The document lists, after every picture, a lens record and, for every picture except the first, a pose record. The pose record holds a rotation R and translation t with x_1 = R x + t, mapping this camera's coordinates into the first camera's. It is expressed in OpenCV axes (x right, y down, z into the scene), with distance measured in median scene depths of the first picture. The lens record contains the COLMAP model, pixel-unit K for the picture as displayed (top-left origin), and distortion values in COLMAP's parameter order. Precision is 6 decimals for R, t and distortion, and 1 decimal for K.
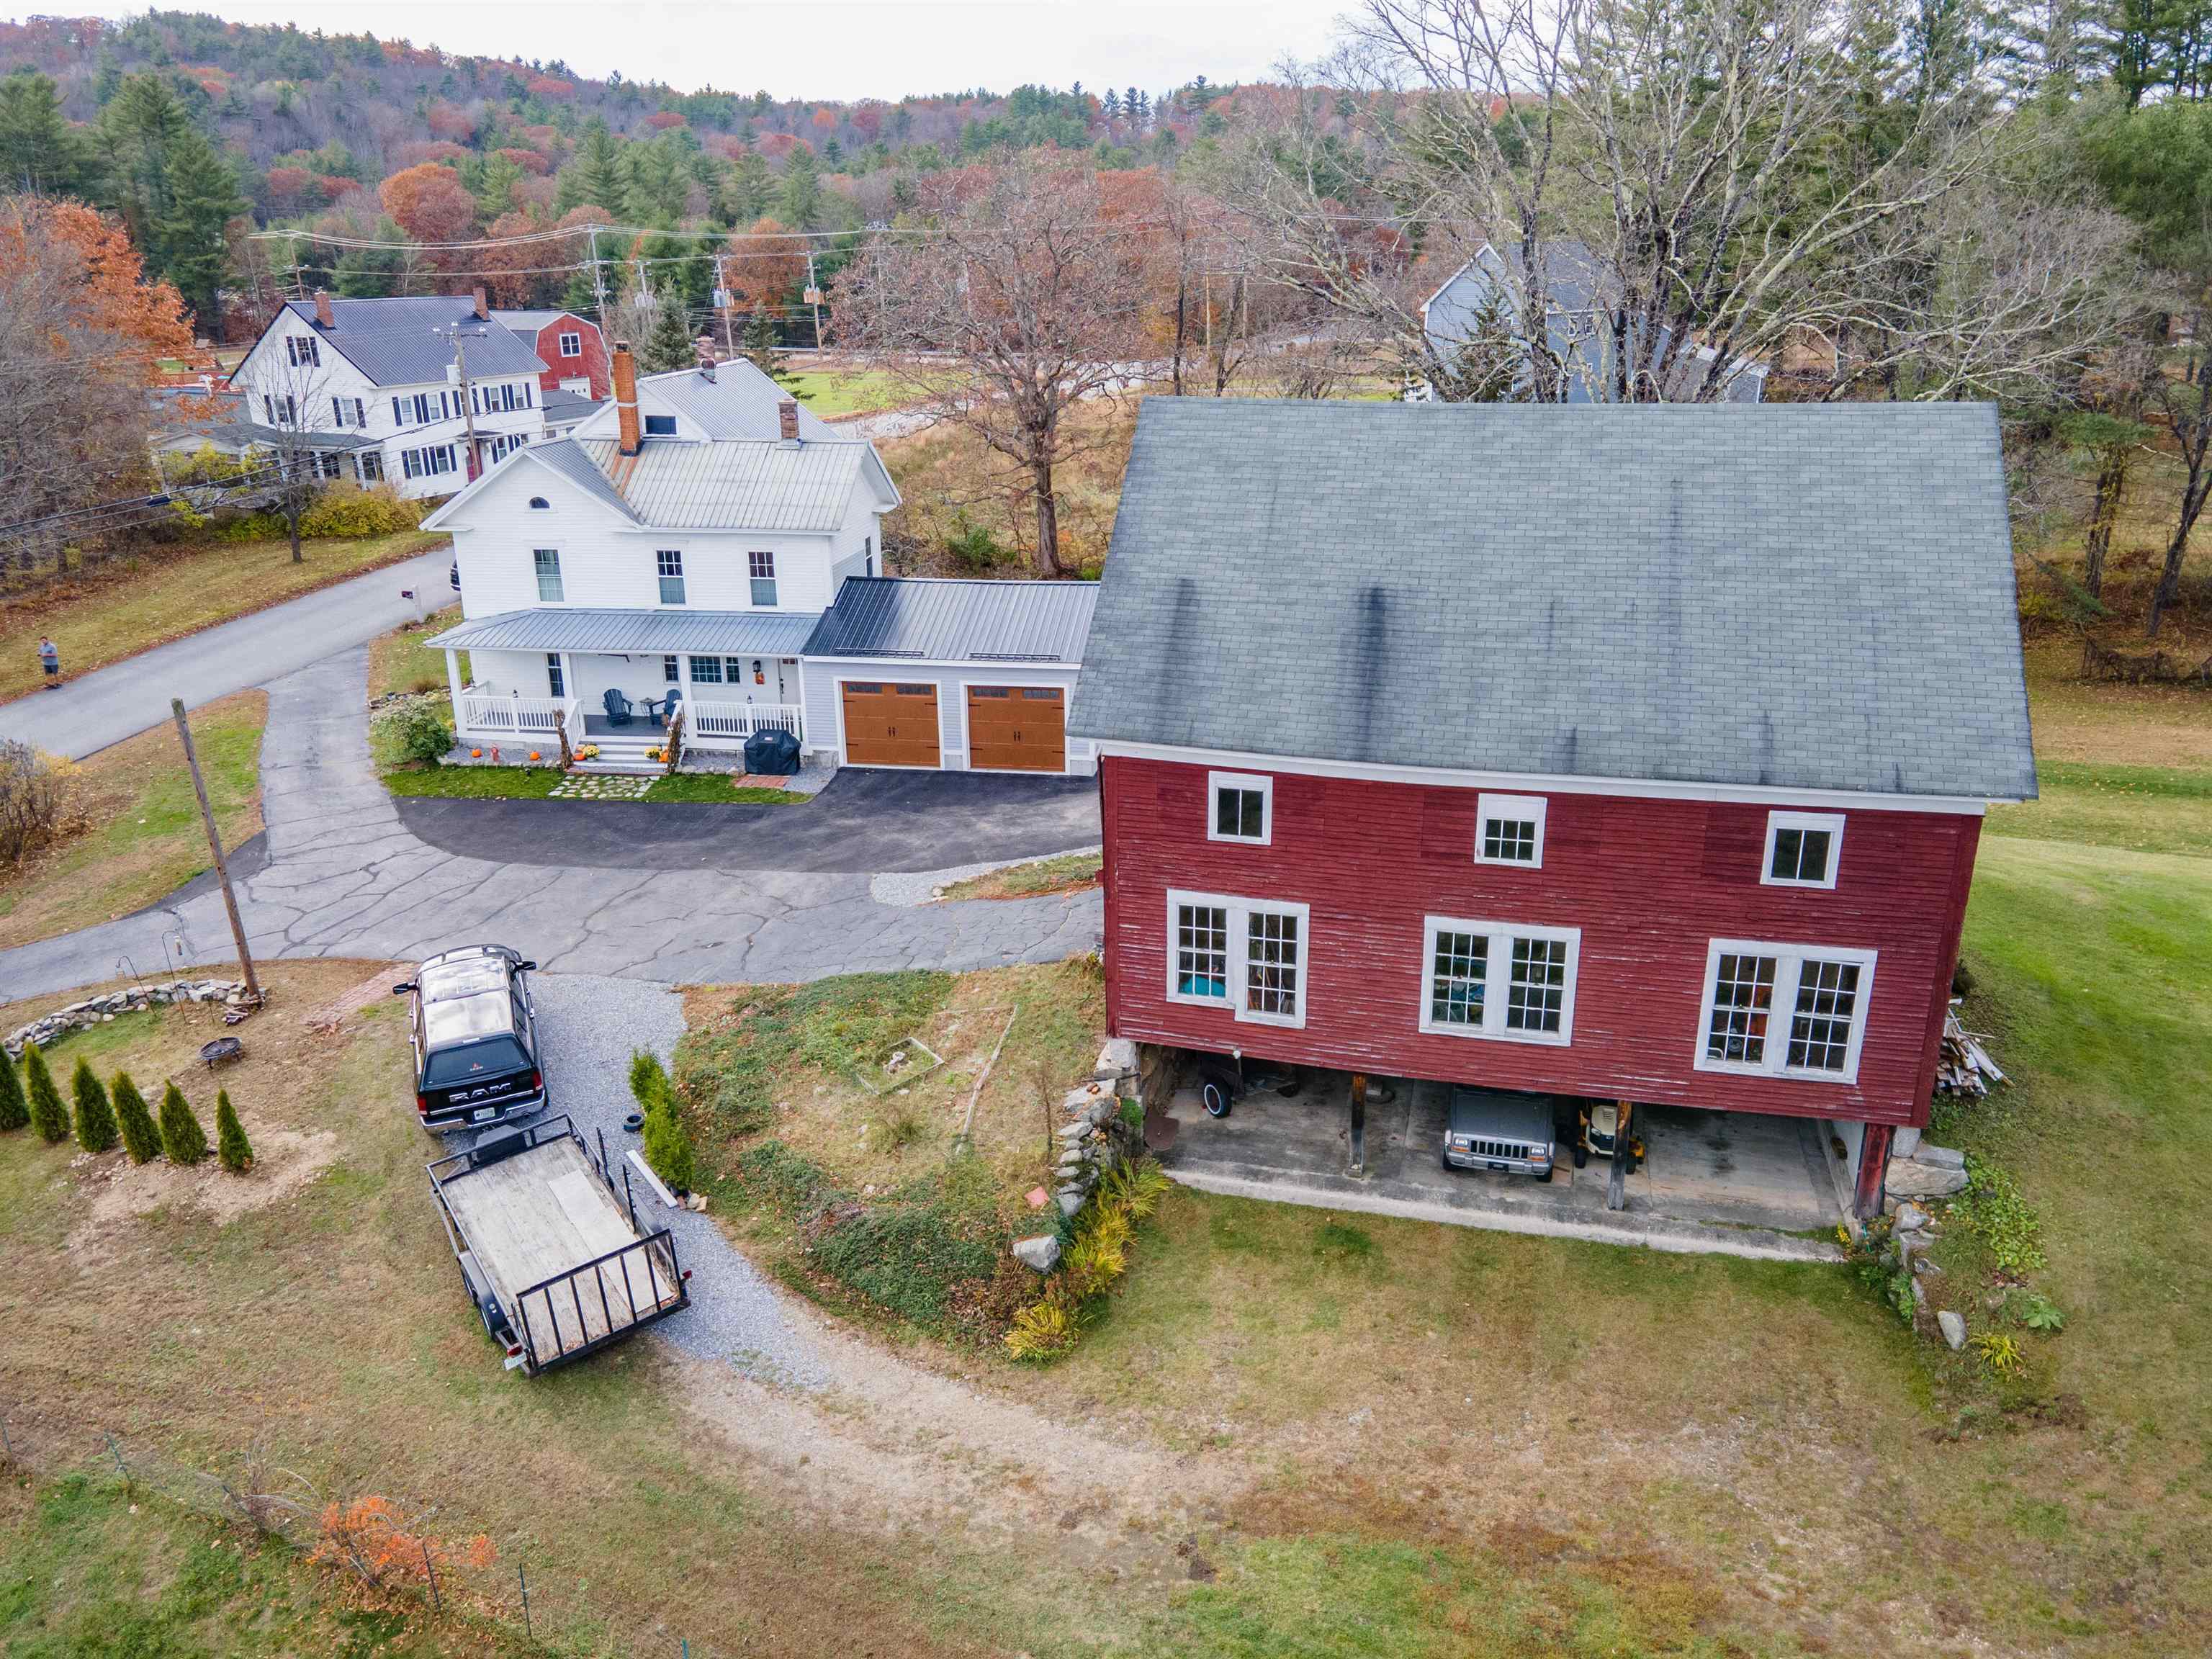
lens RADIAL K [[1580.8, 0, 1106.0], [0, 1580.8, 829.5], [0, 0, 1]] dist [0.061263, -0.000044]
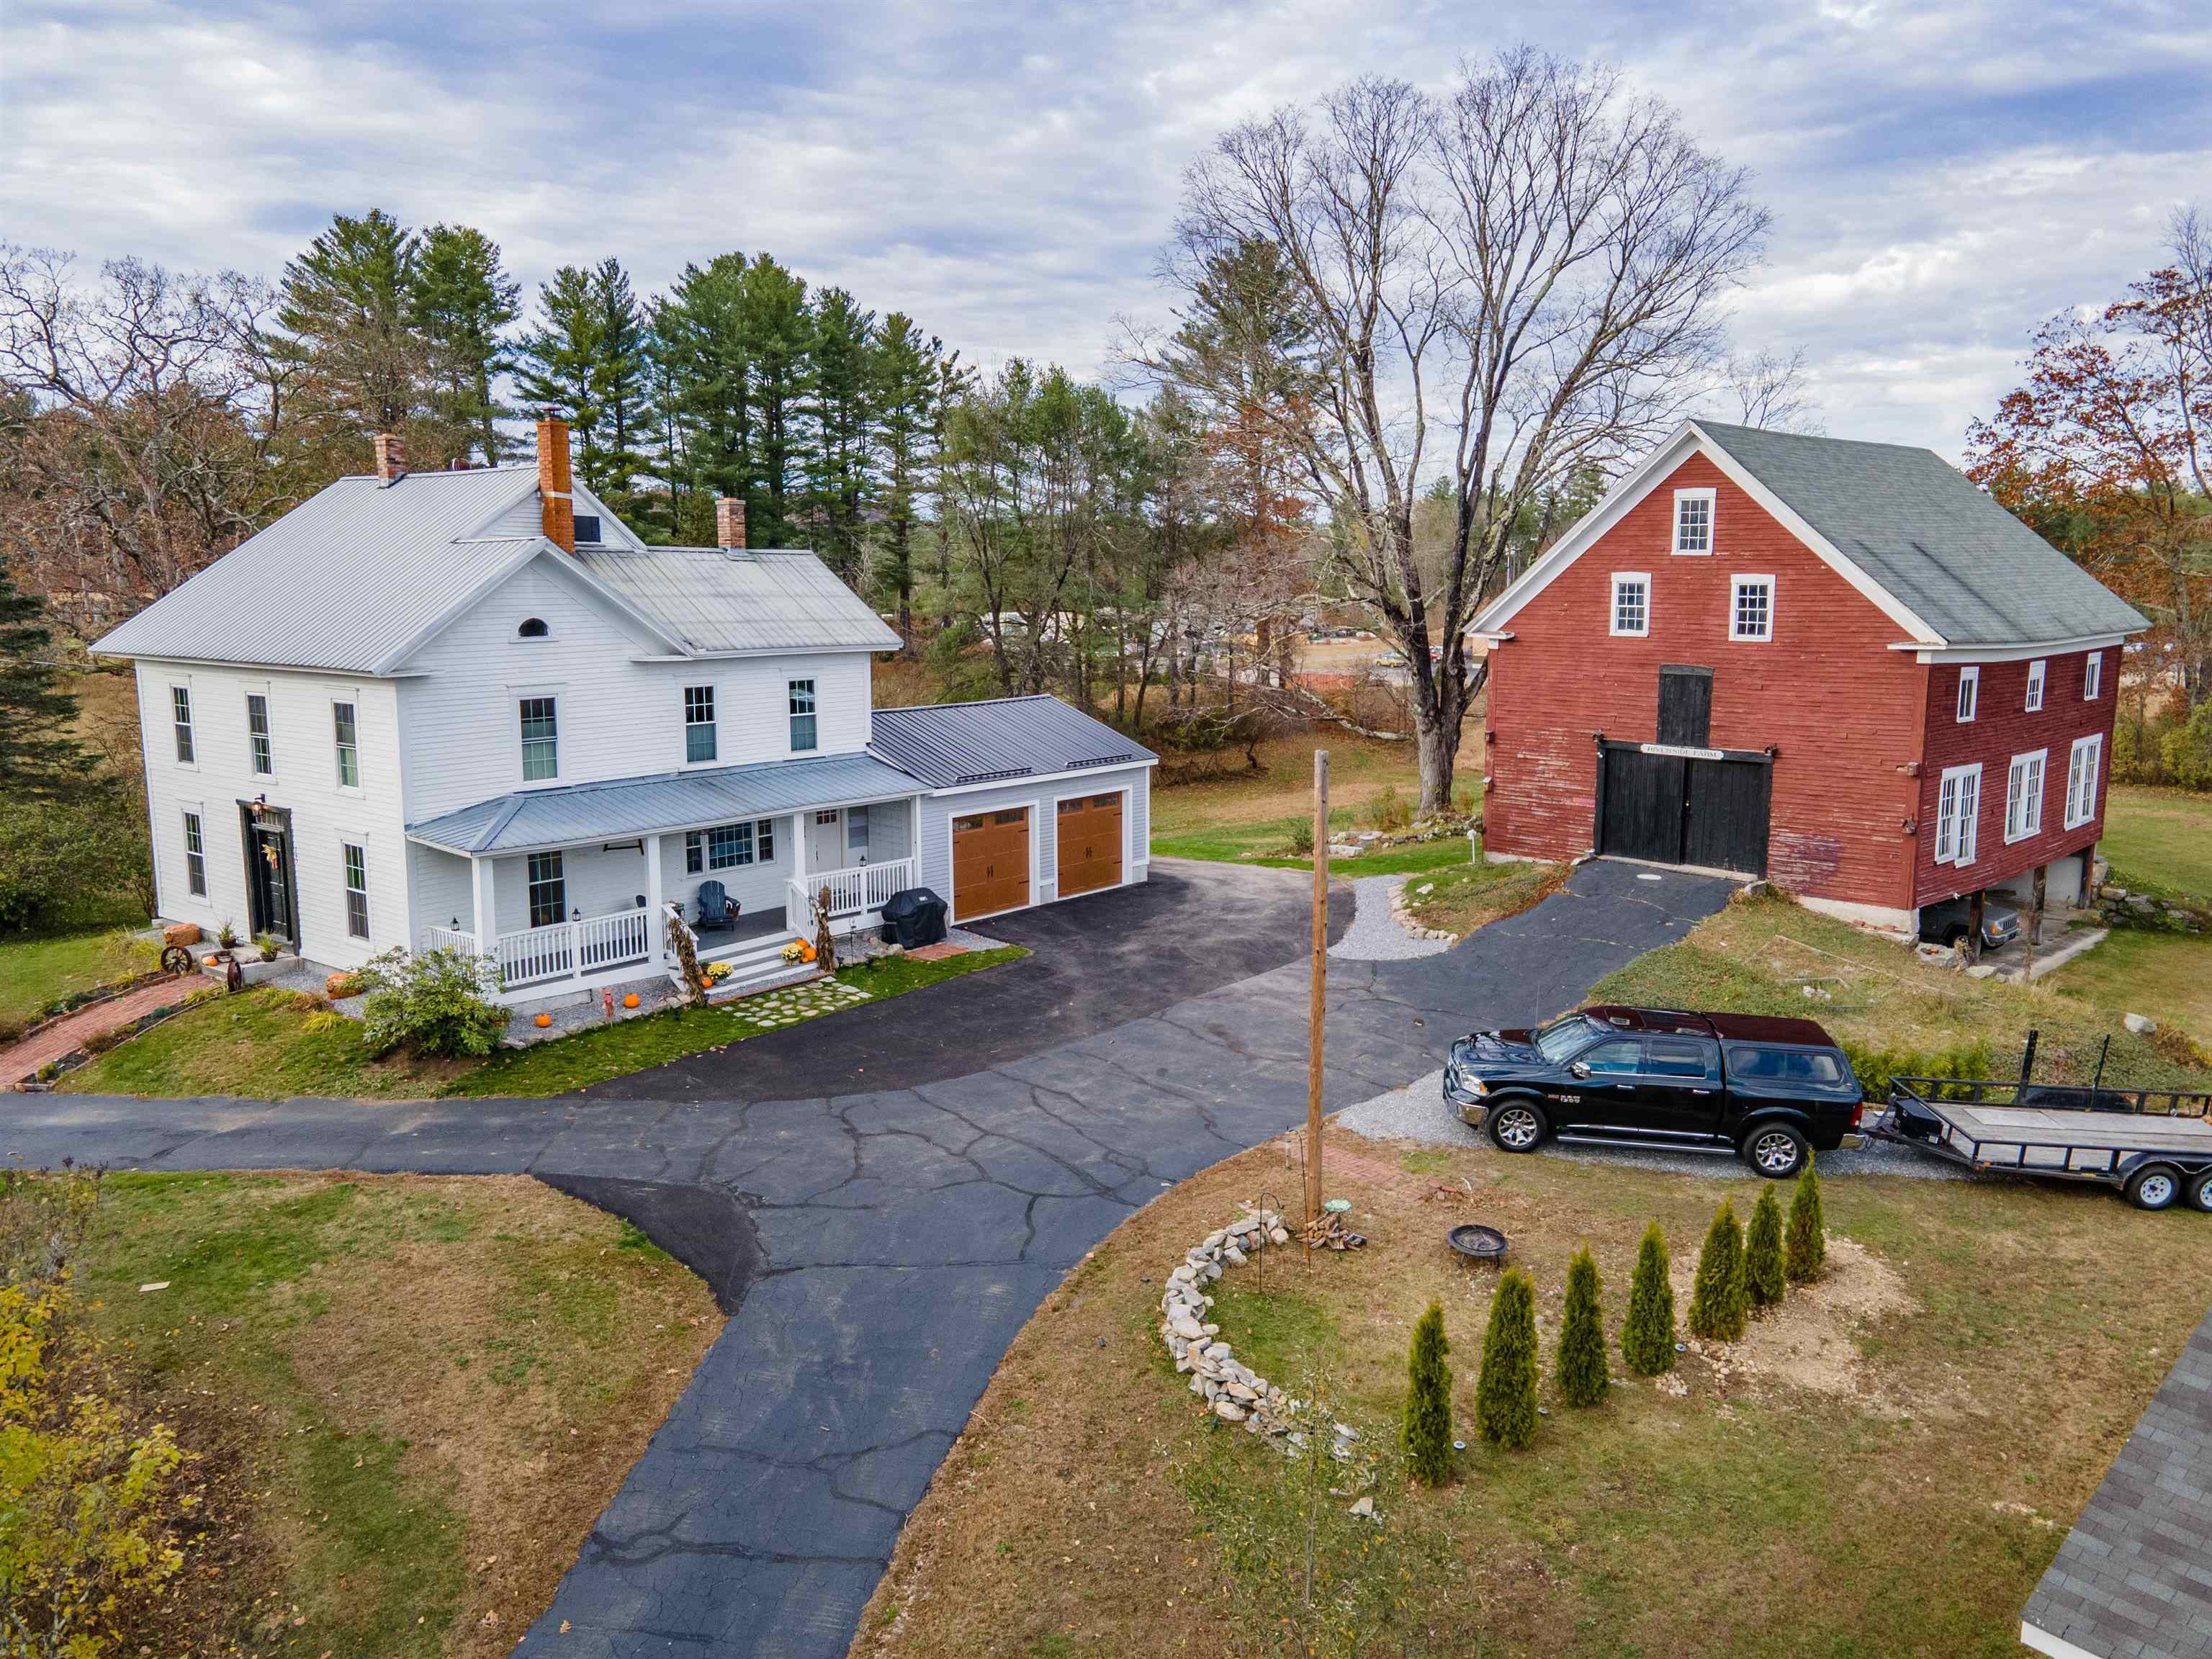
lens RADIAL K [[1580.8, 0, 1106.0], [0, 1580.8, 829.5], [0, 0, 1]] dist [0.061263, -0.000044]
pose [[0.521288, -0.124127, 0.844305, -0.796277], [0.285874, 0.957601, -0.035720, -0.034840], [-0.804074, 0.259985, 0.534671, 0.483078]]
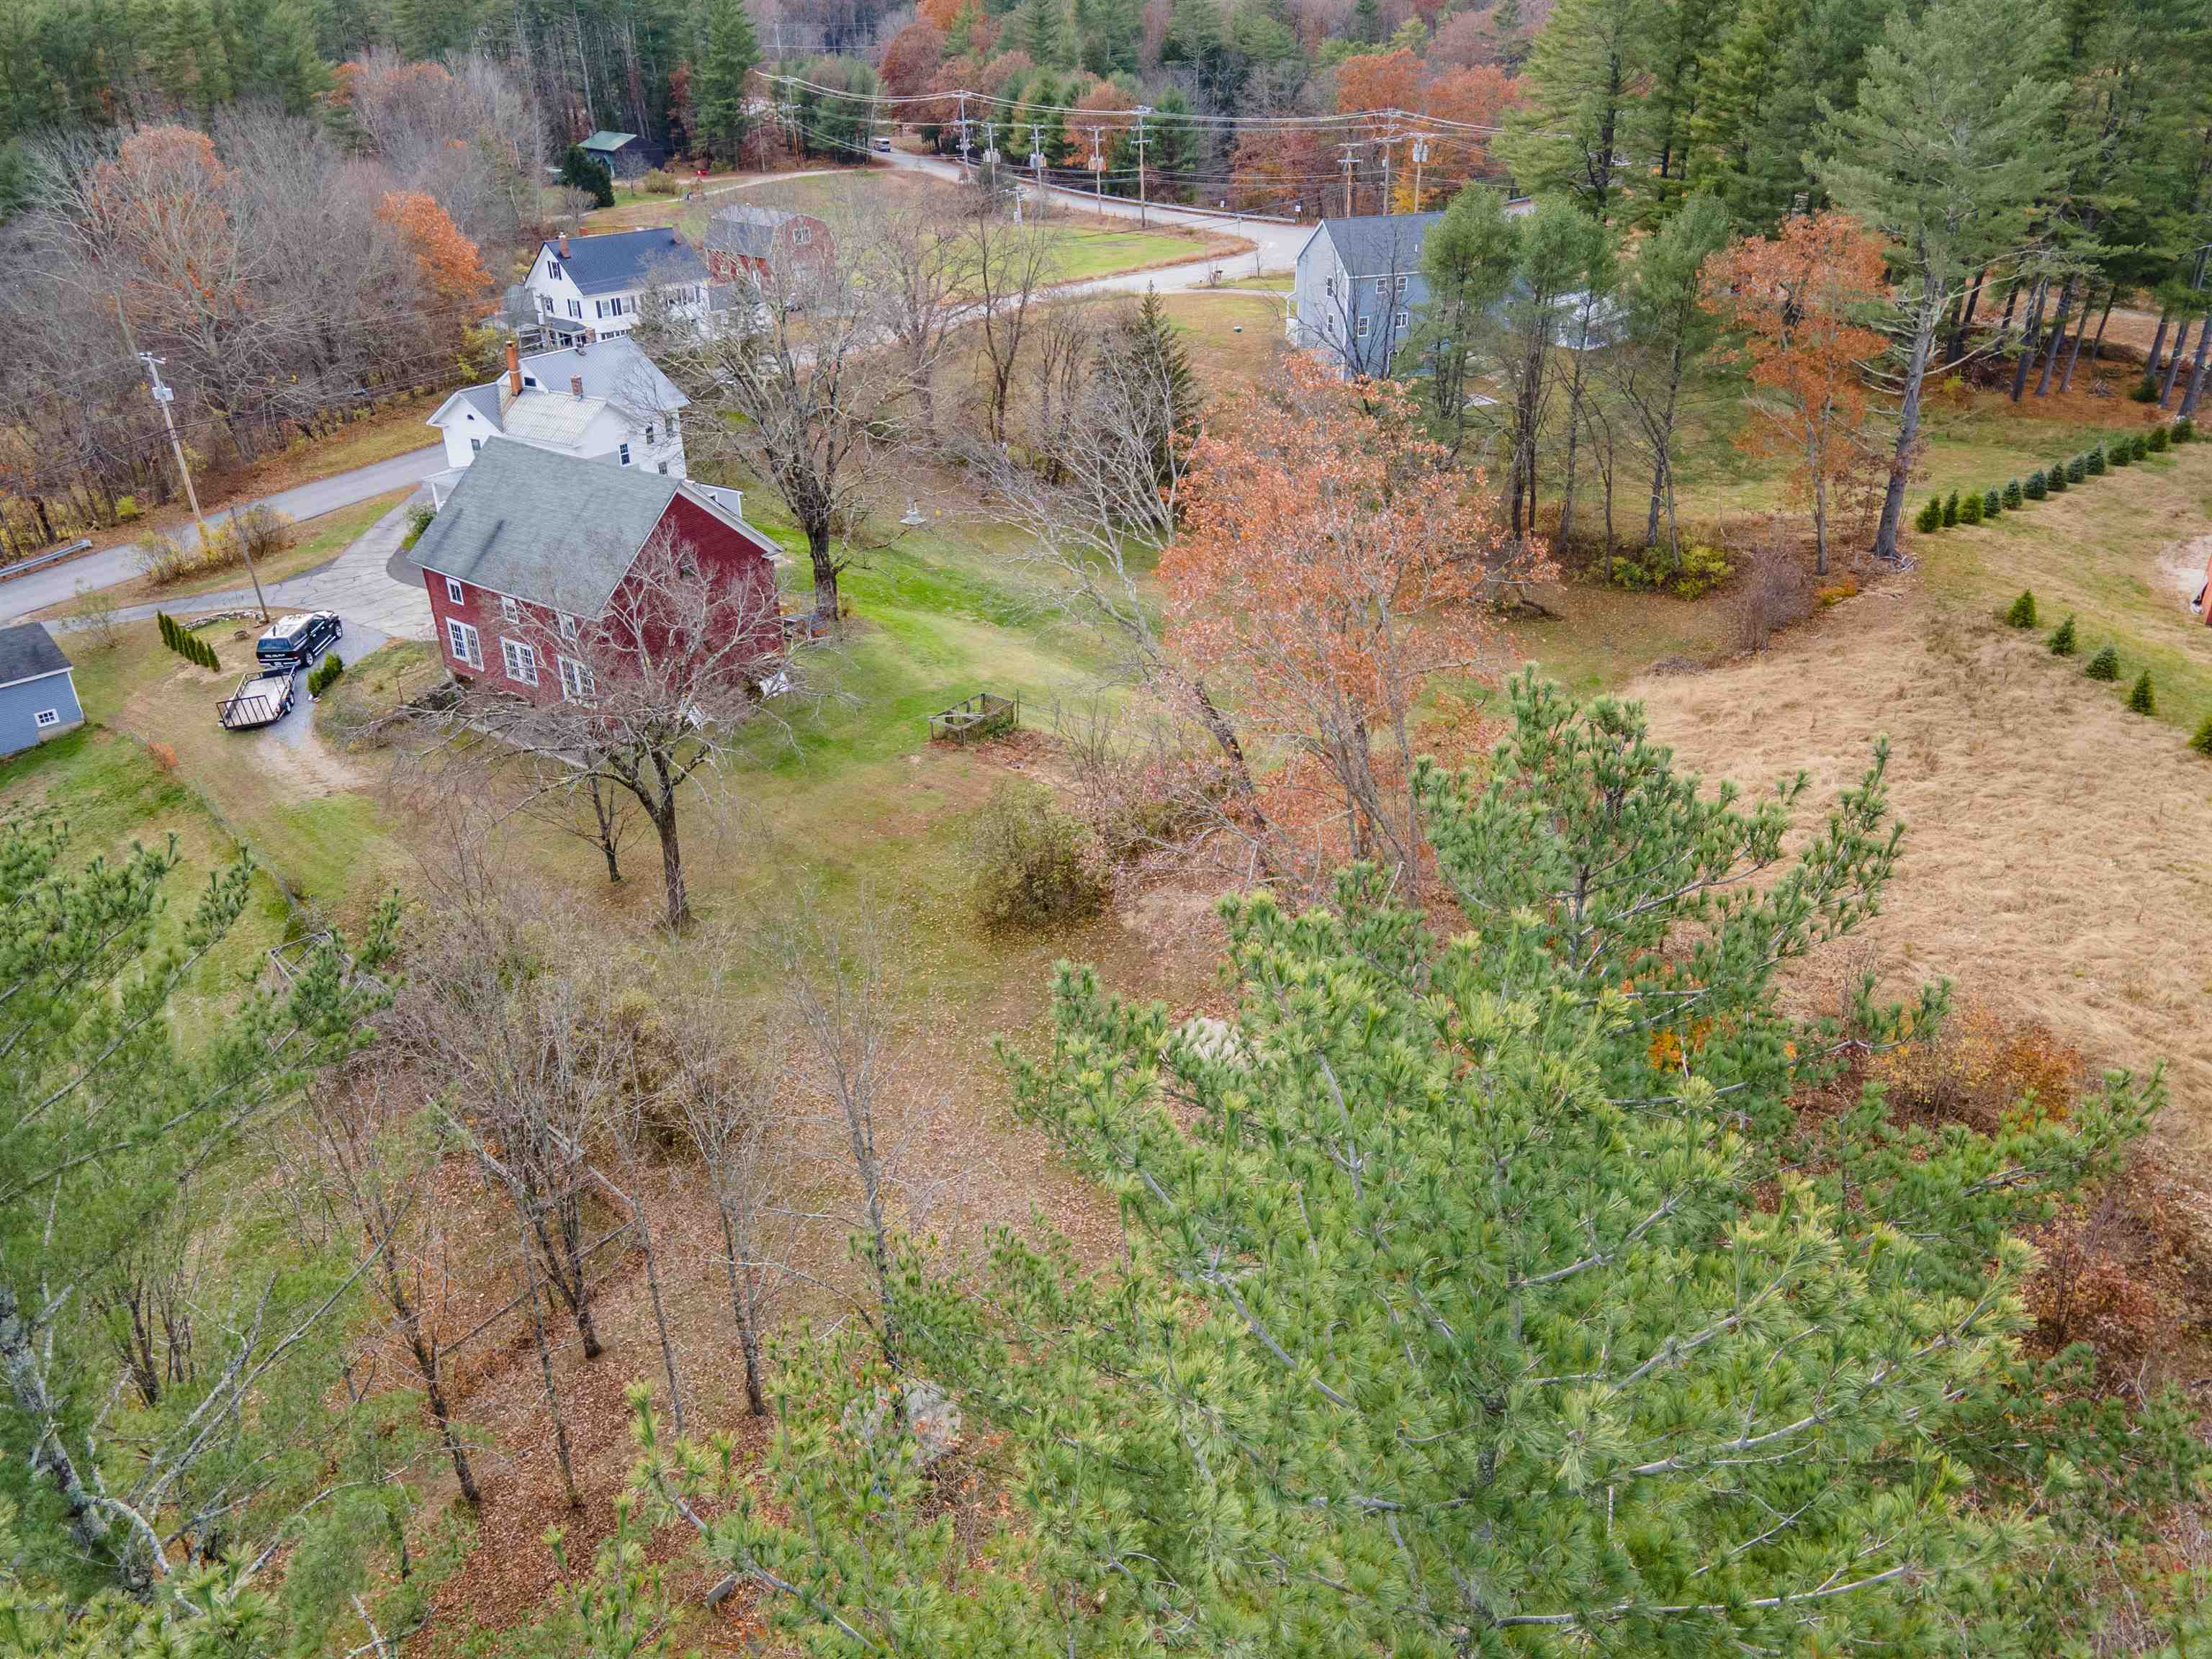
lens RADIAL K [[1567.7, 0, 1106.0], [0, 1567.7, 829.5], [0, 0, 1]] dist [-0.002705, -0.000839]
pose [[0.936437, 0.177205, -0.302795, 1.173160], [-0.135742, 0.978851, 0.153052, -0.102284], [0.323512, -0.102221, 0.940686, -0.747425]]
